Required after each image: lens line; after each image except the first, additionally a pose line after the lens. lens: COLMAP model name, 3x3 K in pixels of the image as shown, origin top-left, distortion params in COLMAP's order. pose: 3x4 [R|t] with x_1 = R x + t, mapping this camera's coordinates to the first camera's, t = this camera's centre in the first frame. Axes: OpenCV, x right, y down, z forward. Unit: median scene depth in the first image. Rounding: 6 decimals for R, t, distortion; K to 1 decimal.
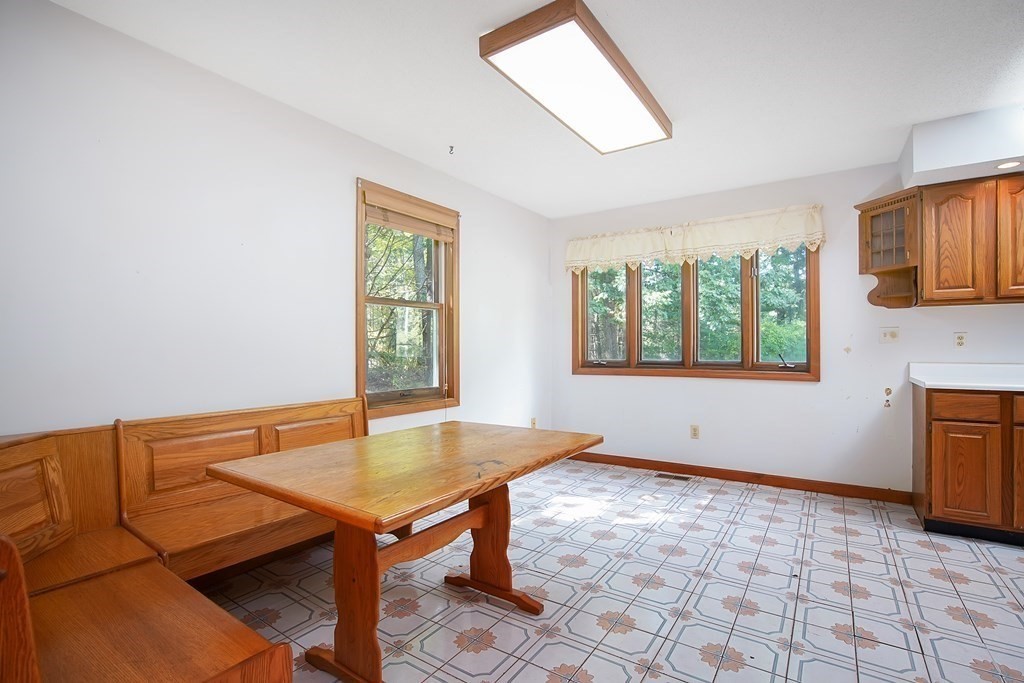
lens RADIAL K [[481.6, 0, 508.2], [0, 481.6, 346.7], [0, 0, 1]] dist [-0.017527, 0.001907]
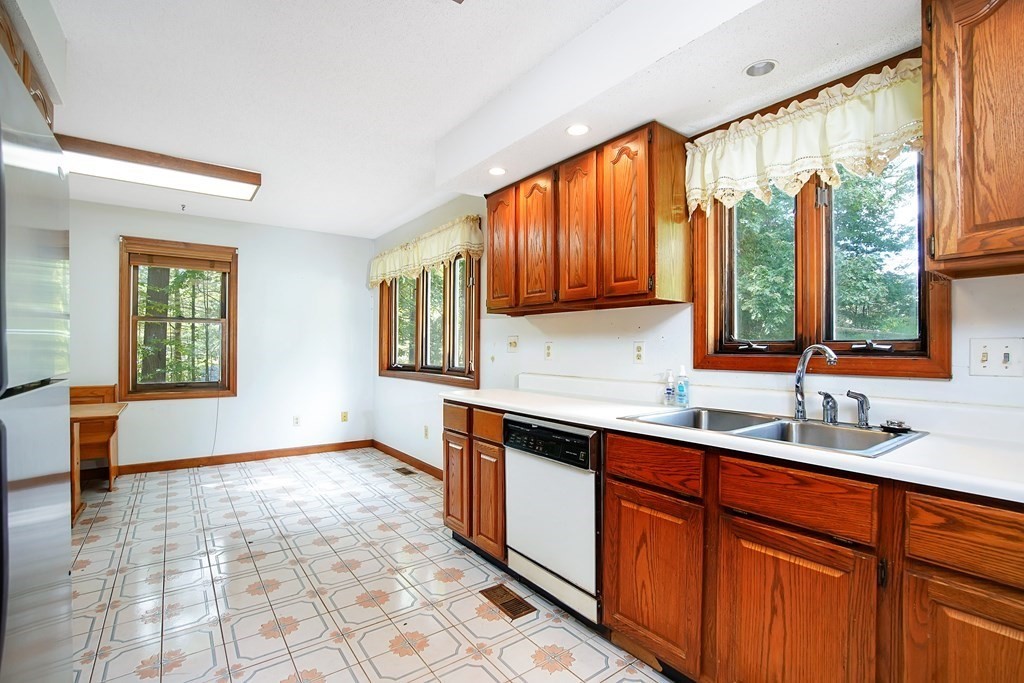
lens RADIAL K [[477.2, 0, 504.9], [0, 477.2, 346.7], [0, 0, 1]] dist [-0.025834, -0.000116]
pose [[0.933353, 0.007379, -0.358885, 1.179570], [-0.008237, 0.999966, -0.000864, -0.018950], [0.358866, 0.003762, 0.933381, 0.076078]]
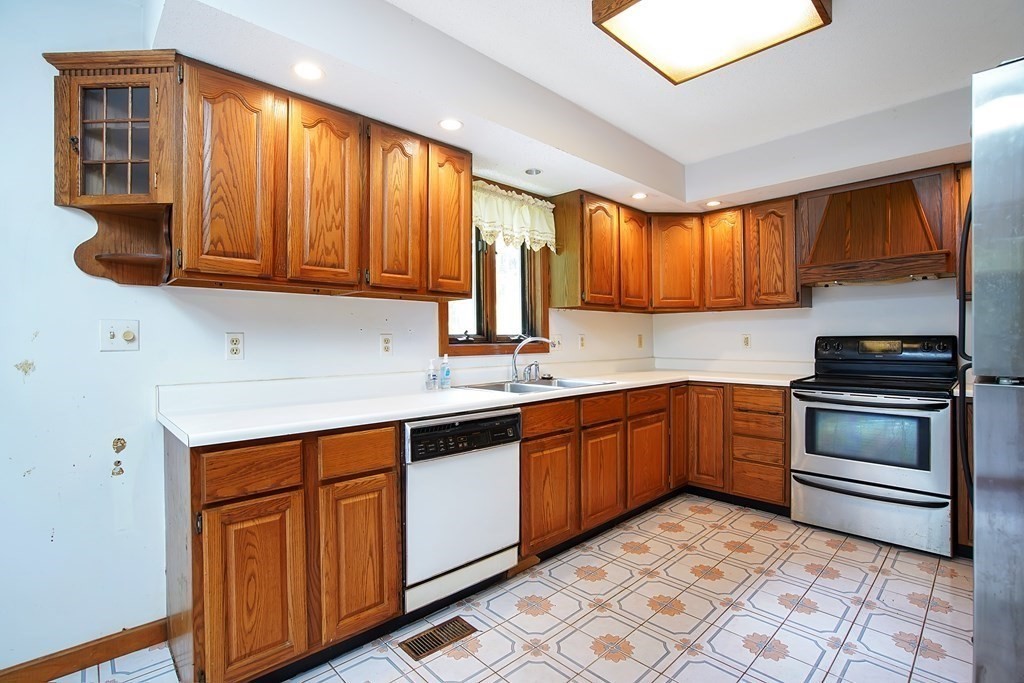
lens RADIAL K [[481.6, 0, 509.9], [0, 481.6, 342.8], [0, 0, 1]] dist [-0.017527, 0.001907]
pose [[0.230305, -0.003533, 0.973112, 0.407963], [0.003156, 0.999991, 0.002884, -0.016886], [-0.973113, 0.002407, 0.230314, 0.485676]]
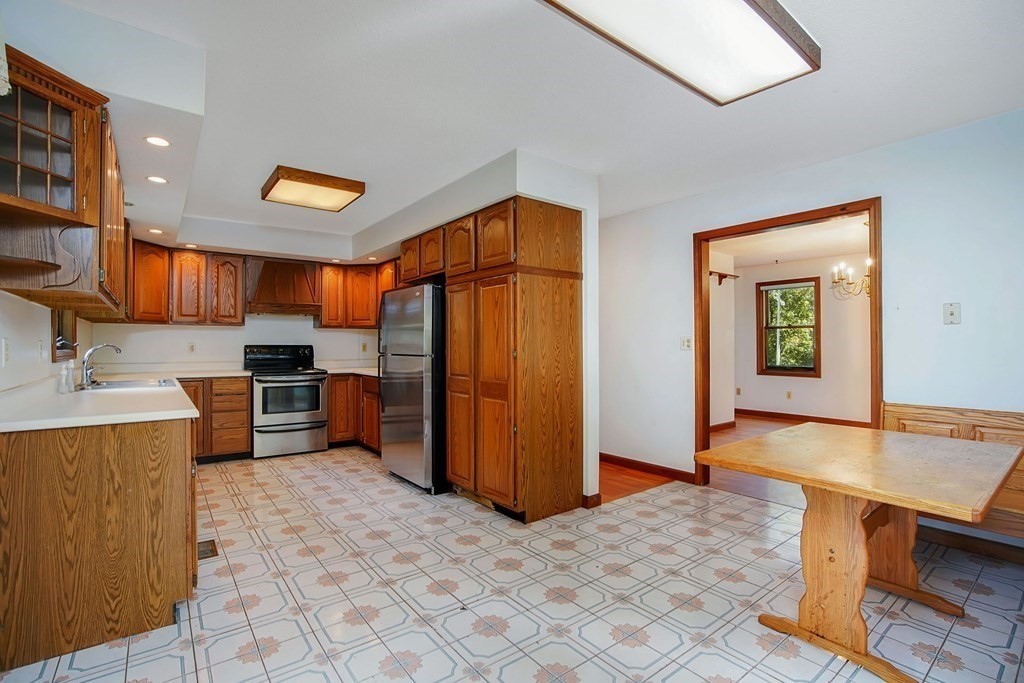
lens RADIAL K [[477.2, 0, 514.2], [0, 477.2, 343.0], [0, 0, 1]] dist [-0.025834, -0.000116]
pose [[-0.940375, 0.006609, 0.340076, 0.153727], [0.003965, 0.999956, -0.008469, -0.014901], [-0.340117, -0.006615, -0.940360, 1.290480]]
